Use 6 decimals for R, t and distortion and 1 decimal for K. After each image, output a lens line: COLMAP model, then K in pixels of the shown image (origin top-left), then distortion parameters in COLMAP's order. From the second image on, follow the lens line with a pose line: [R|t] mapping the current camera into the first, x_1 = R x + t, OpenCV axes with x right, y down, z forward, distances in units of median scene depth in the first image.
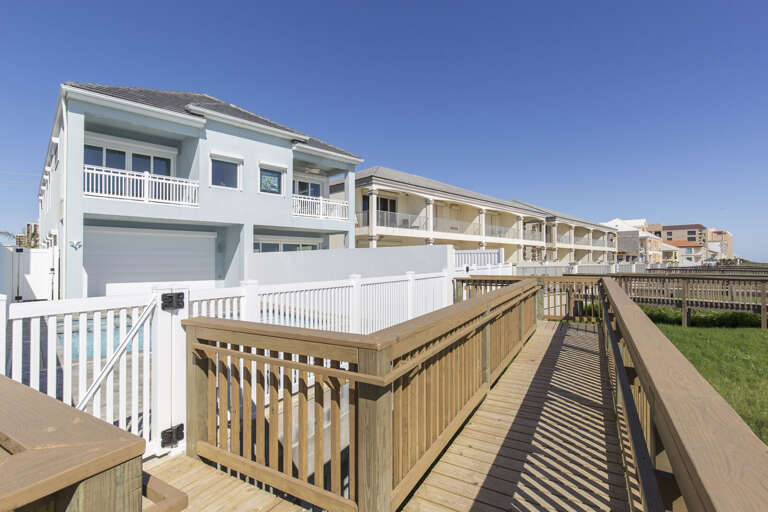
lens RADIAL K [[362.5, 0, 384.0], [0, 362.5, 256.0], [0, 0, 1]] dist [-0.054302, -0.000169]
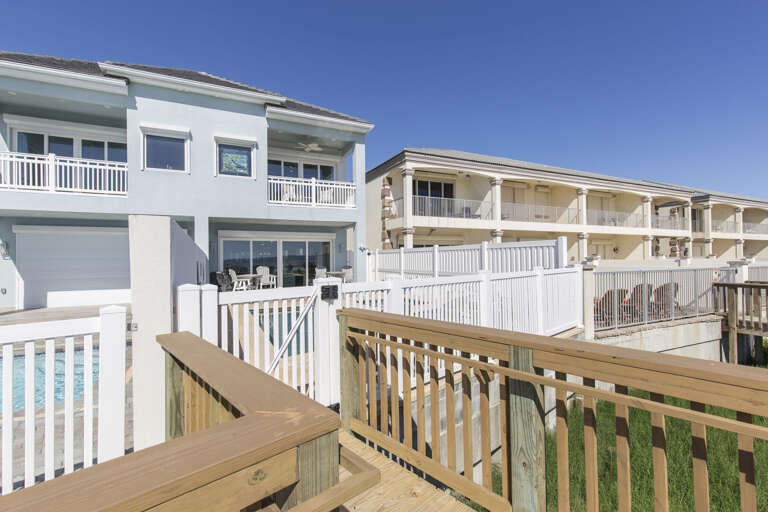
lens RADIAL K [[361.1, 0, 382.1], [0, 361.1, 248.9], [0, 0, 1]] dist [-0.001226, -0.001049]
pose [[0.954513, -0.010357, -0.297990, 0.145283], [0.008716, 0.999939, -0.006837, -0.007420], [0.298043, 0.003928, 0.954544, 0.245405]]
